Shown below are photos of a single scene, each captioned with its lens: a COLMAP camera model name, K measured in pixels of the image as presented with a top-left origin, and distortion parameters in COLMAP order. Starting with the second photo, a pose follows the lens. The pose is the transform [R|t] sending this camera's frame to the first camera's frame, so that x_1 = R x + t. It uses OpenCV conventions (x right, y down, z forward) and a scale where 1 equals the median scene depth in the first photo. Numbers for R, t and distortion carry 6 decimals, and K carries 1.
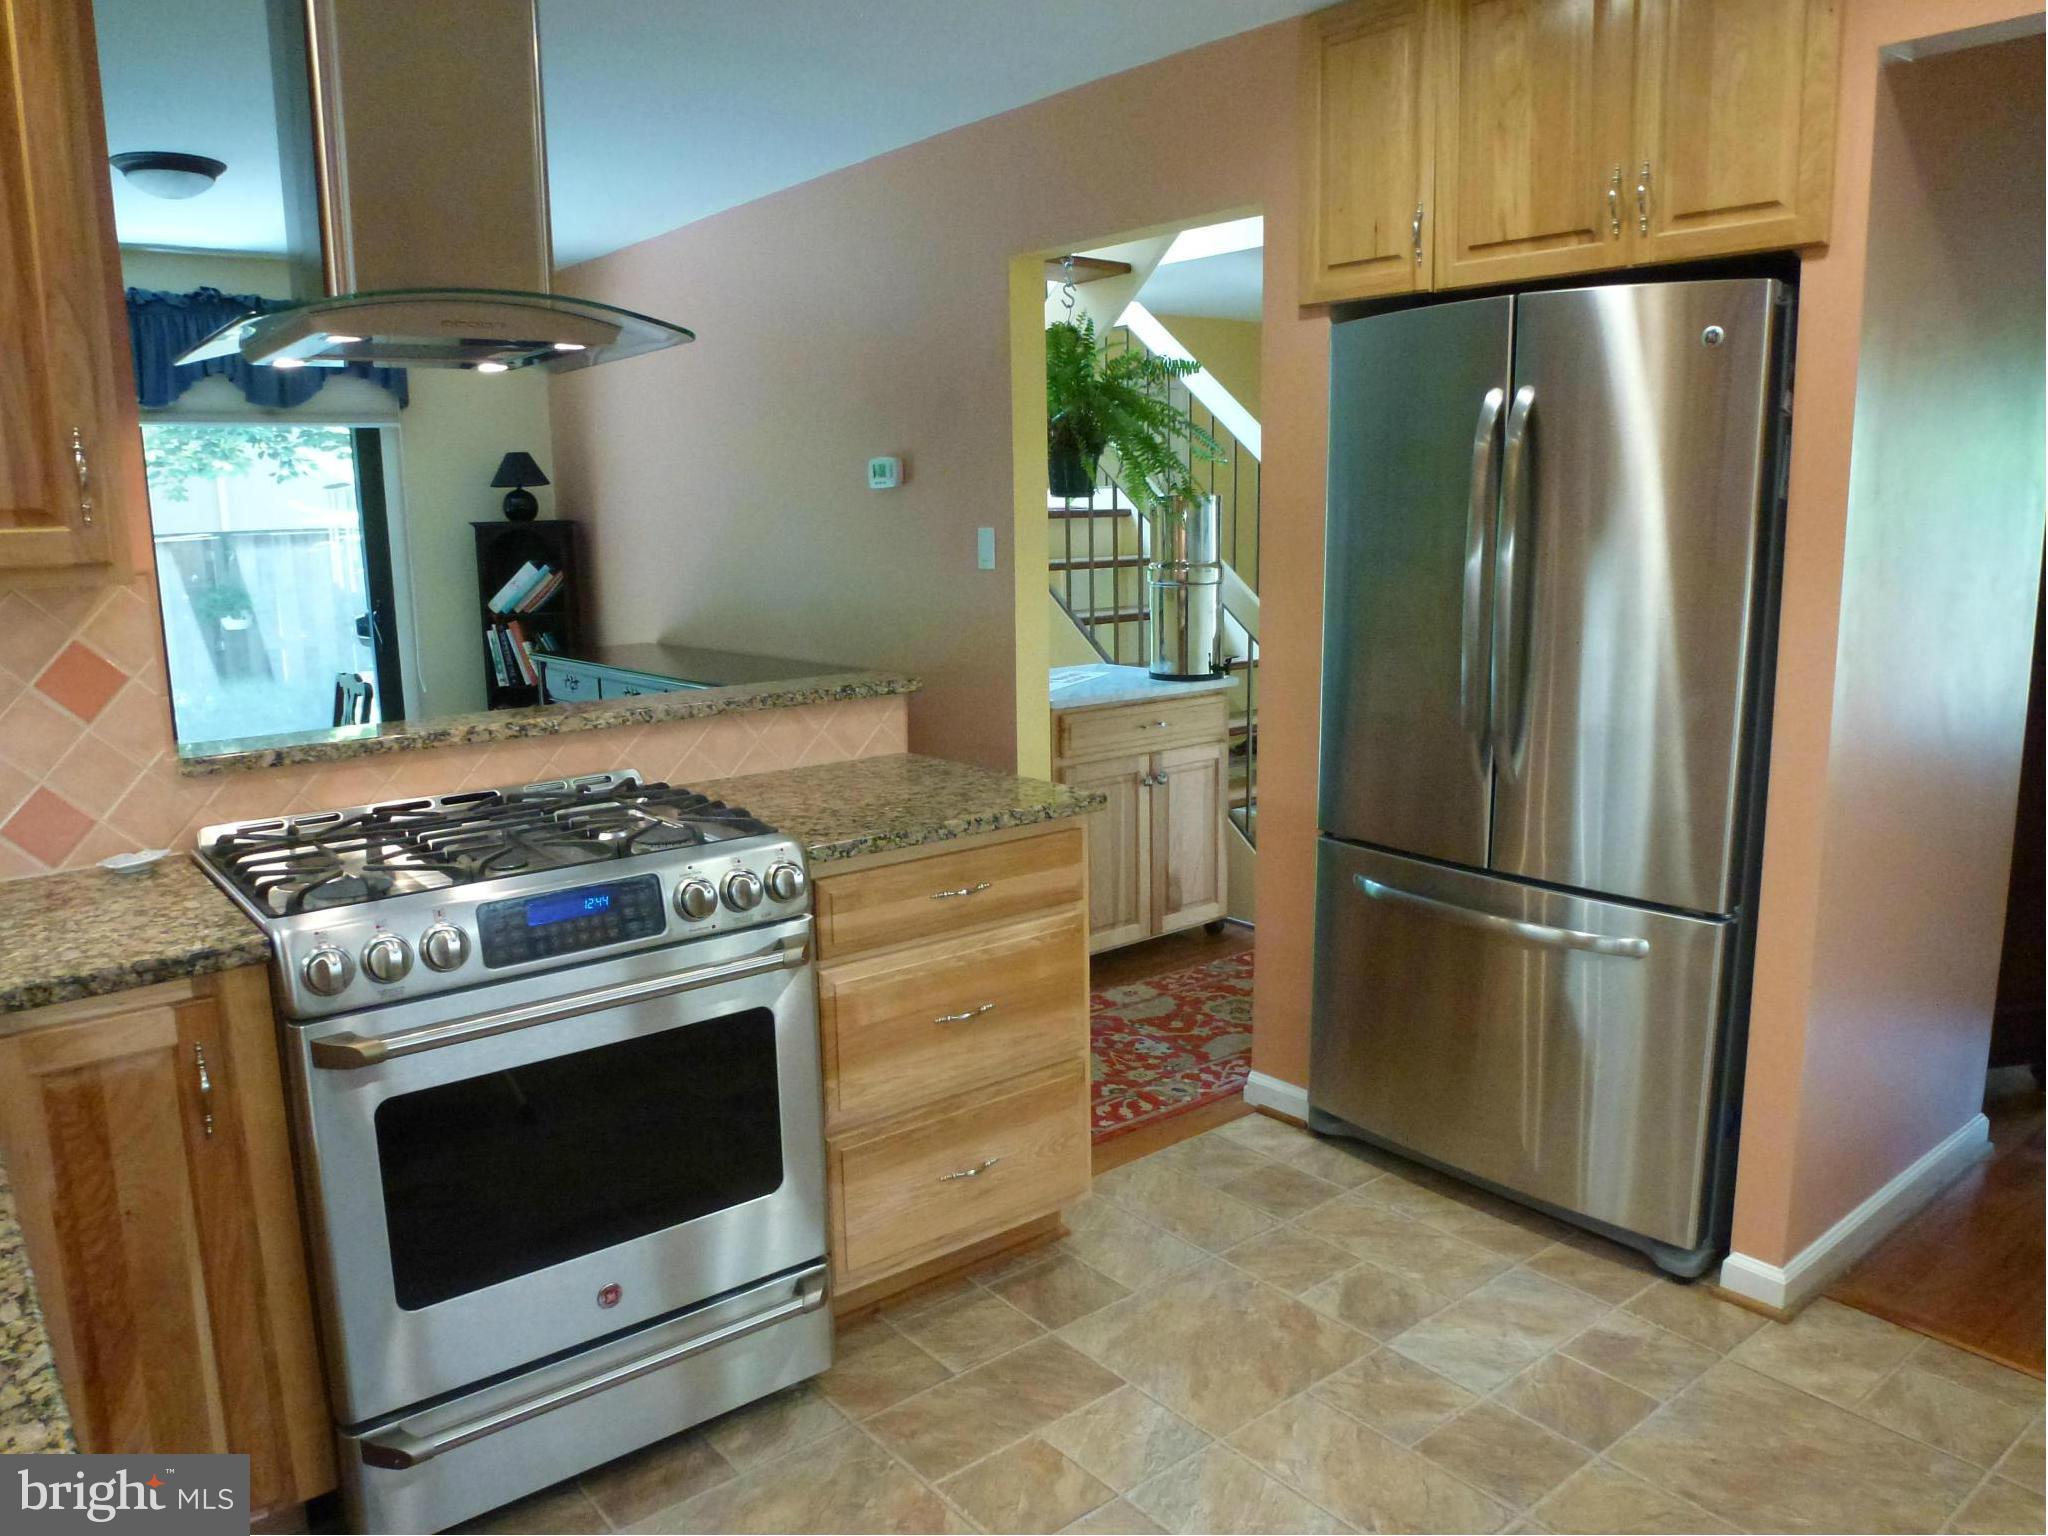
lens RADIAL K [[1463.4, 0, 1036.2], [0, 1463.4, 757.8], [0, 0, 1]] dist [-0.050312, 0.001905]
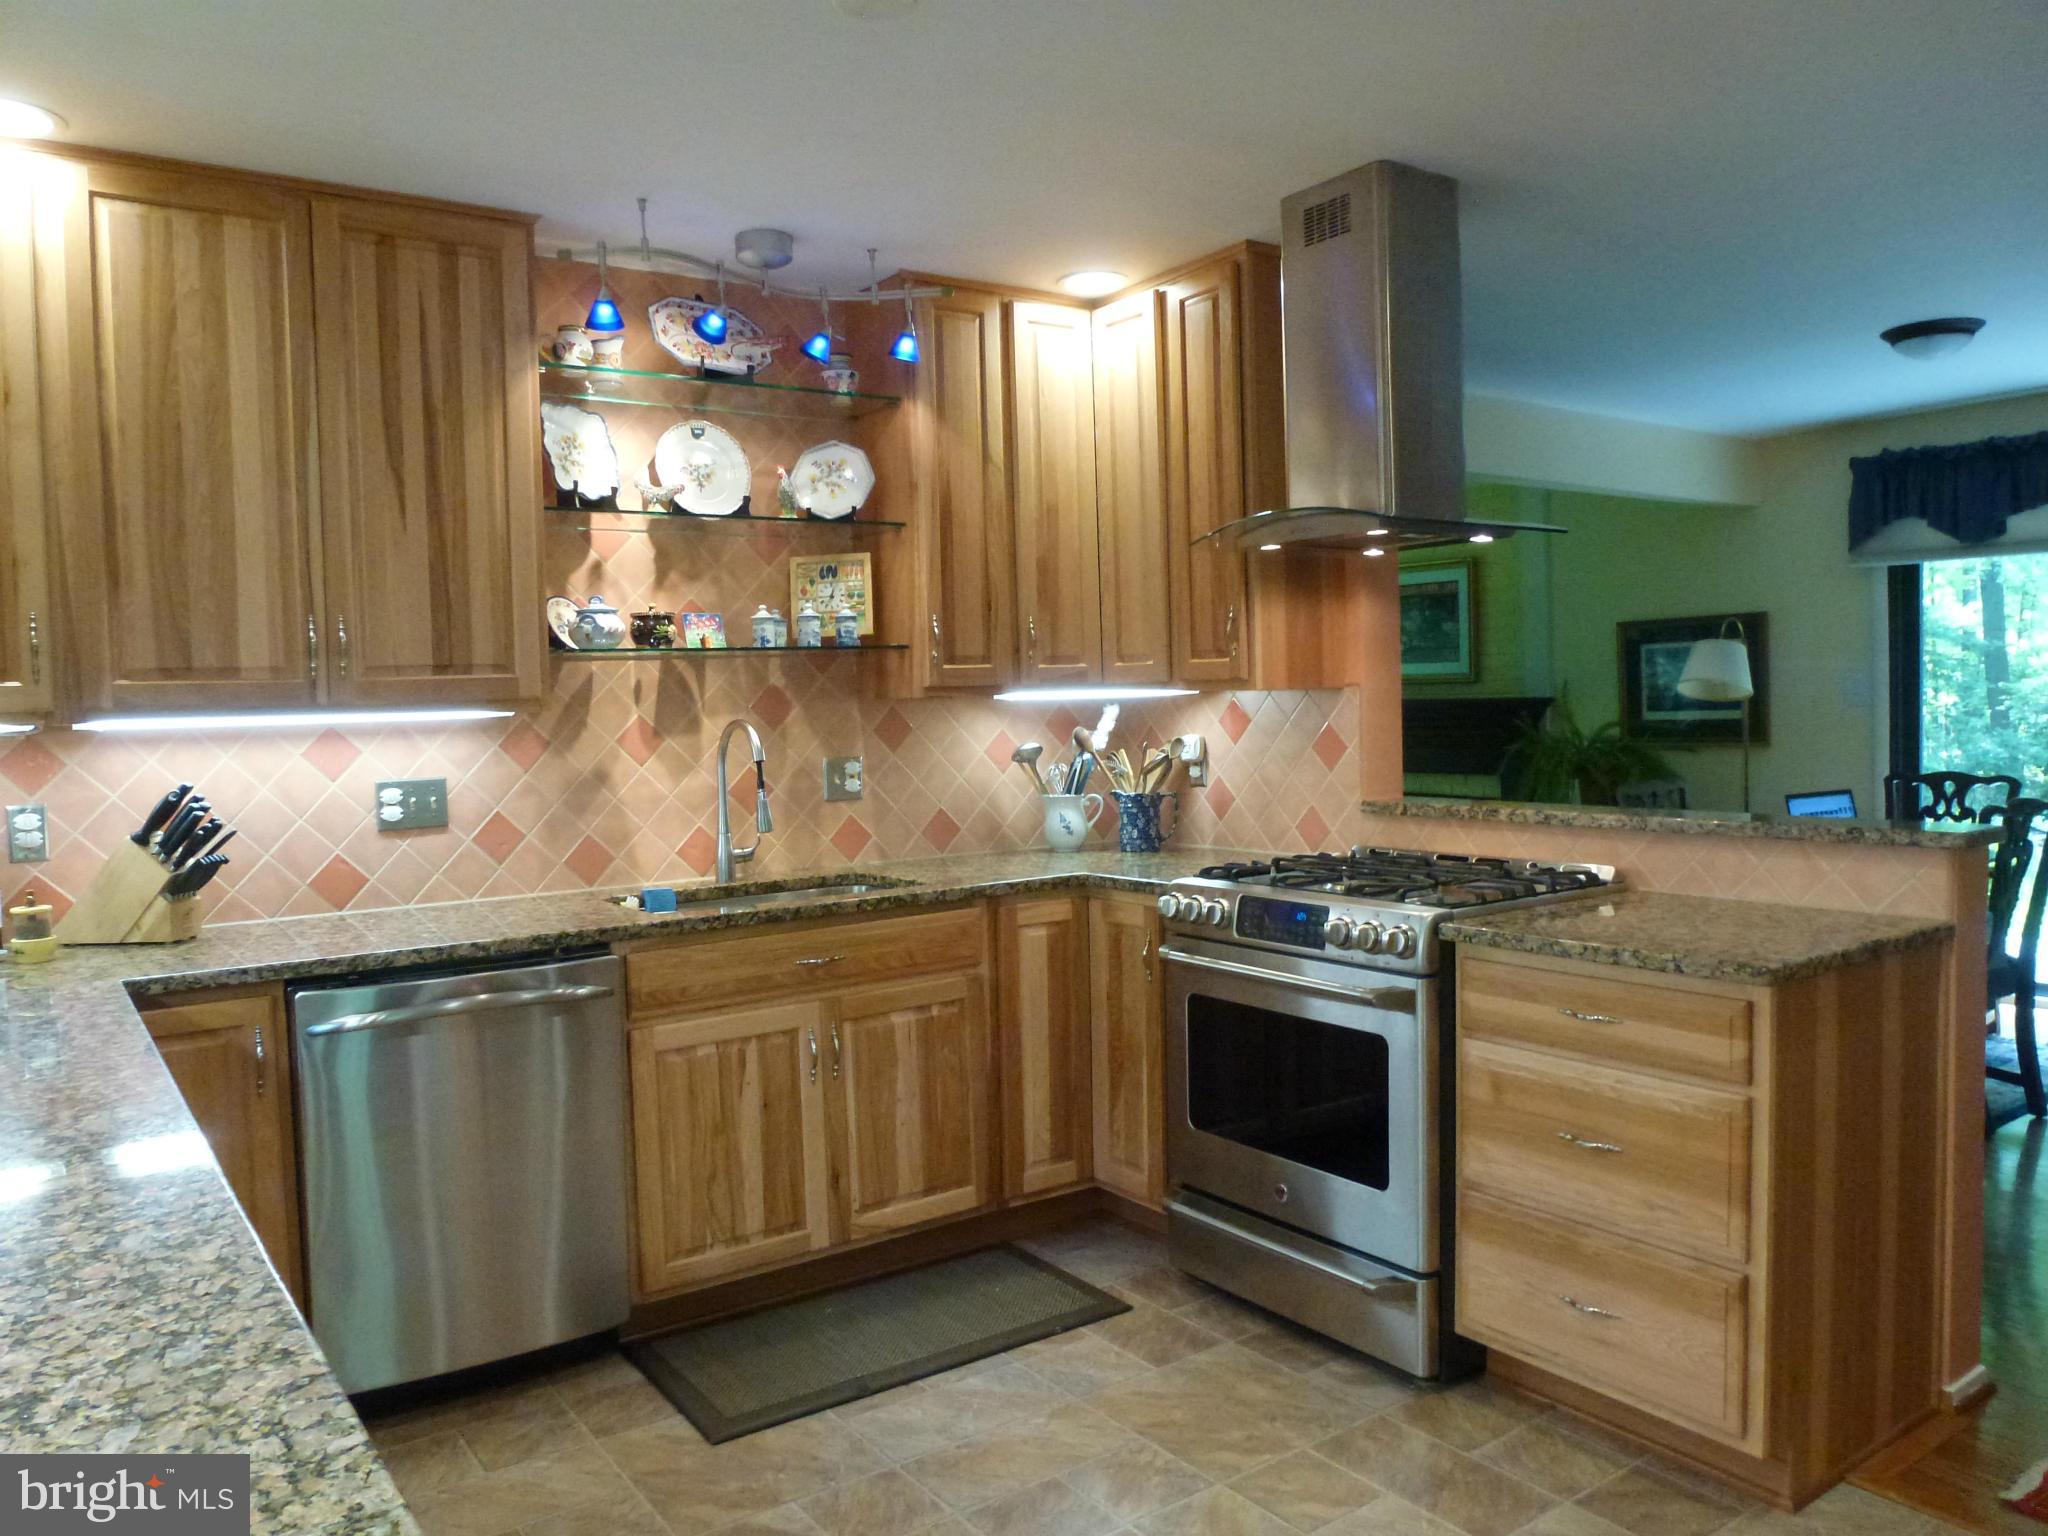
lens RADIAL K [[1463.4, 0, 1036.2], [0, 1463.4, 757.8], [0, 0, 1]] dist [-0.050312, 0.001905]
pose [[-0.059223, 0.060808, -0.996391, 0.945544], [-0.142672, 0.987380, 0.068739, -0.097522], [0.987997, 0.146228, -0.049800, 0.646729]]
